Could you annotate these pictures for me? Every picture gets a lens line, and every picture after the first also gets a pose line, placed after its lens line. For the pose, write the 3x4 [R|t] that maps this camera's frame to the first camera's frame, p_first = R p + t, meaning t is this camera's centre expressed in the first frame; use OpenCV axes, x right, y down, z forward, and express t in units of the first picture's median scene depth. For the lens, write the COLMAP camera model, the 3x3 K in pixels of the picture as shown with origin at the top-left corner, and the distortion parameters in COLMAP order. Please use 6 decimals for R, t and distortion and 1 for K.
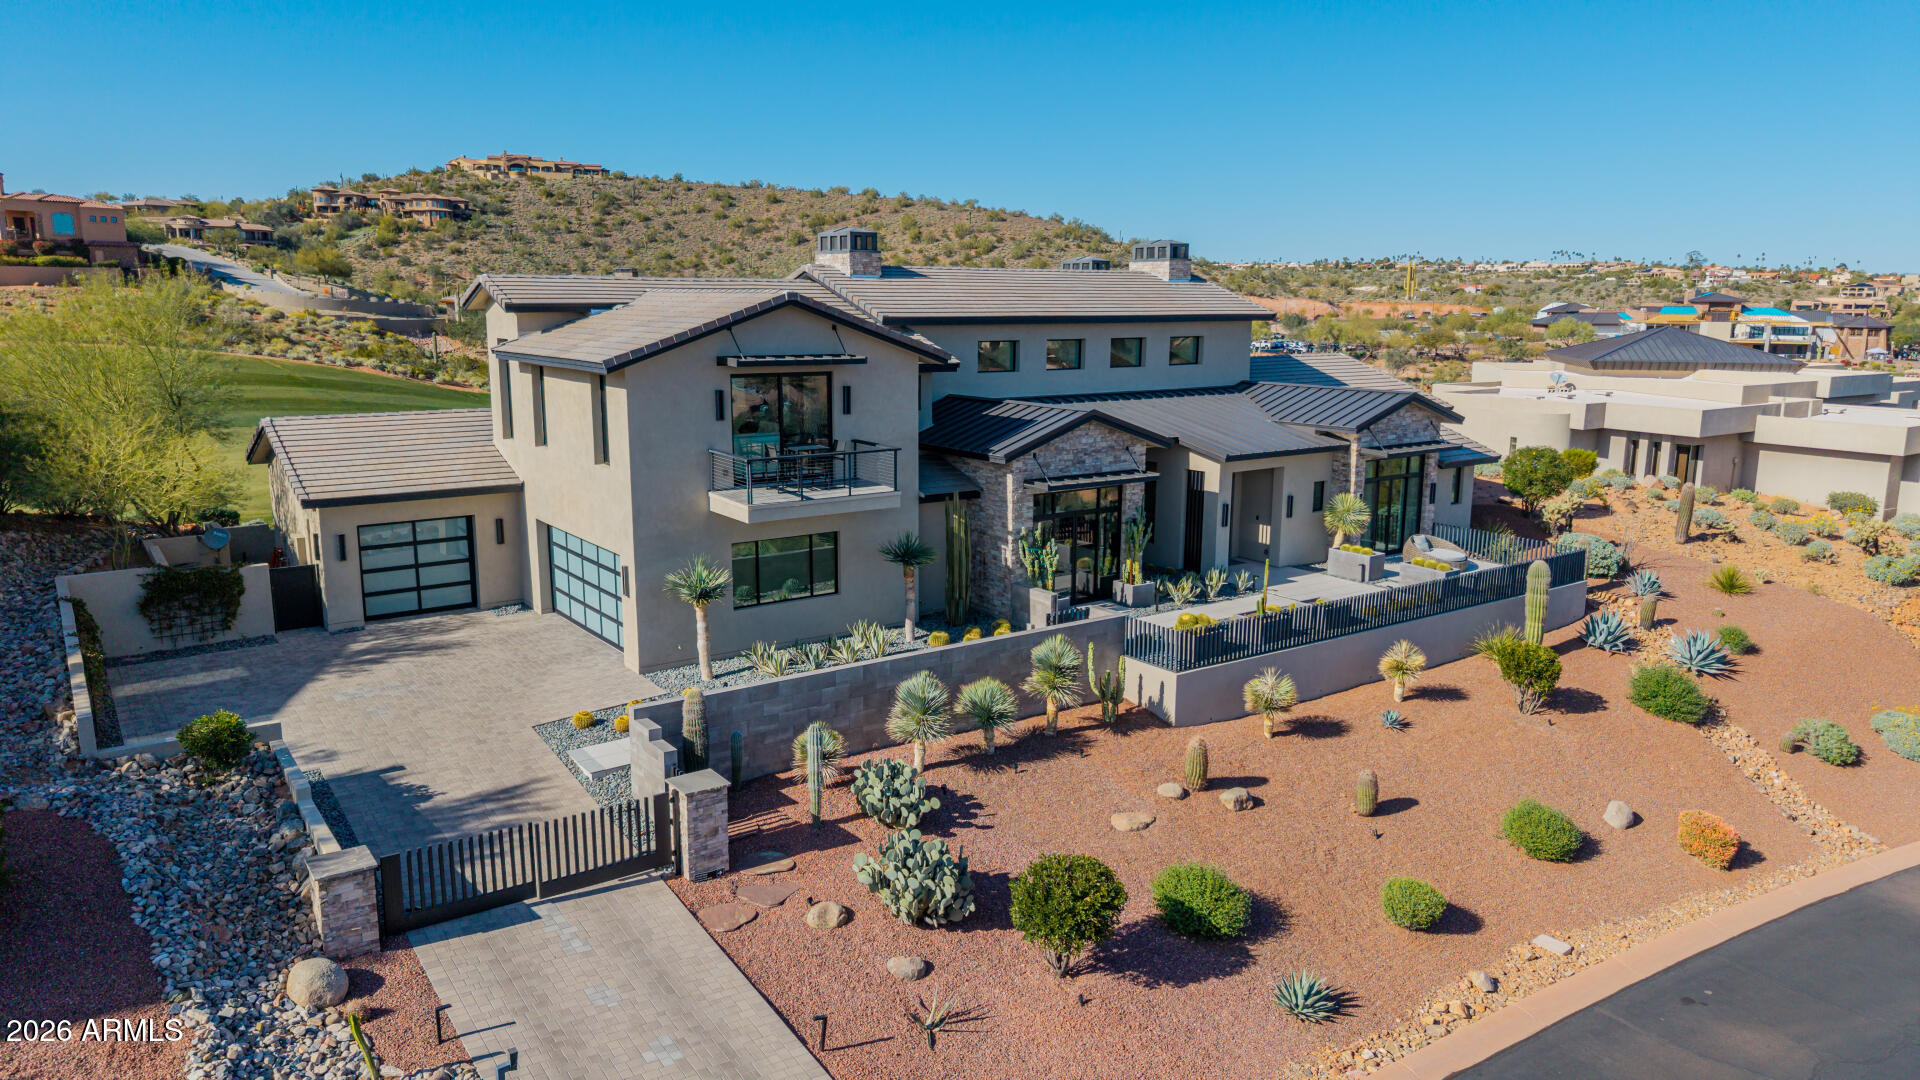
lens RADIAL K [[1285.8, 0, 958.2], [0, 1285.8, 545.8], [0, 0, 1]] dist [0.012525, -0.003718]
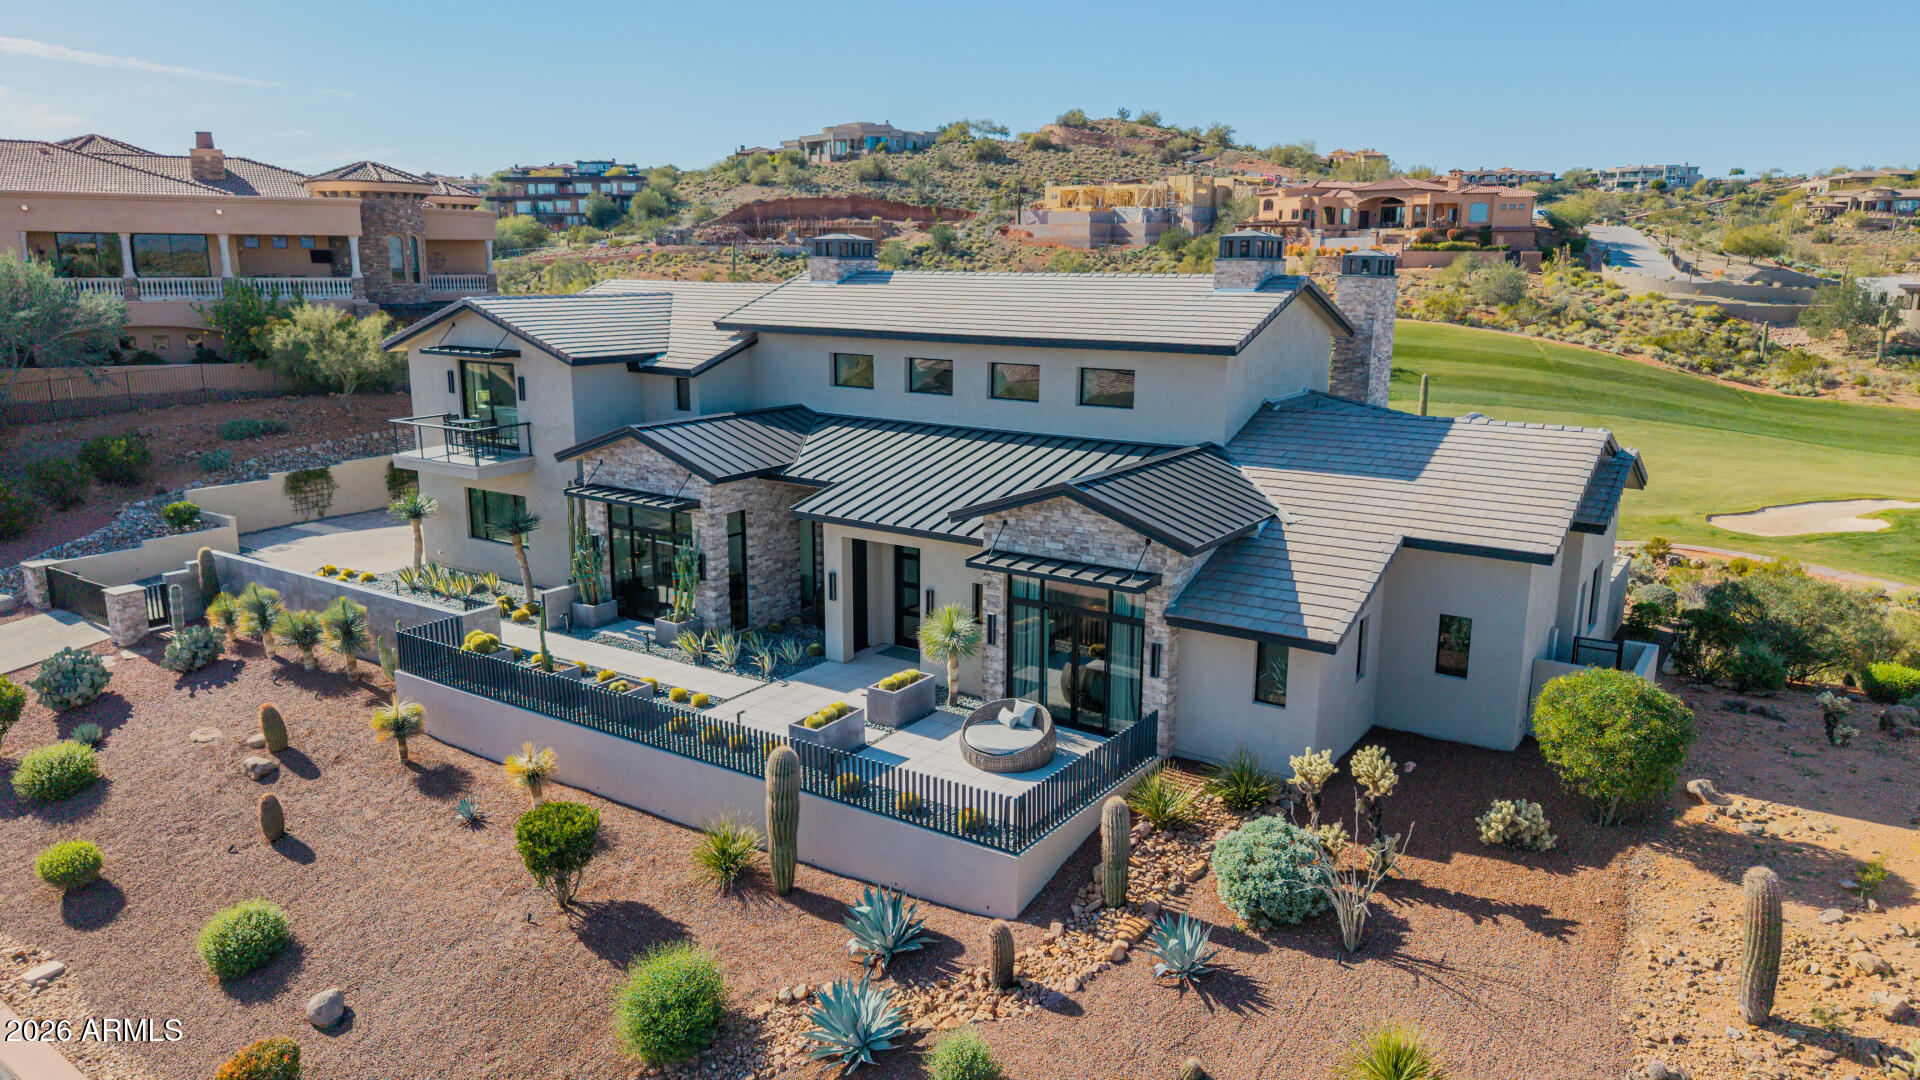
lens RADIAL K [[1285.8, 0, 958.2], [0, 1285.8, 545.8], [0, 0, 1]] dist [0.012525, -0.003718]
pose [[0.349400, 0.202130, -0.914912, 0.106441], [-0.184260, 0.972209, 0.144421, -0.019714], [0.918677, 0.118121, 0.376934, 0.084010]]
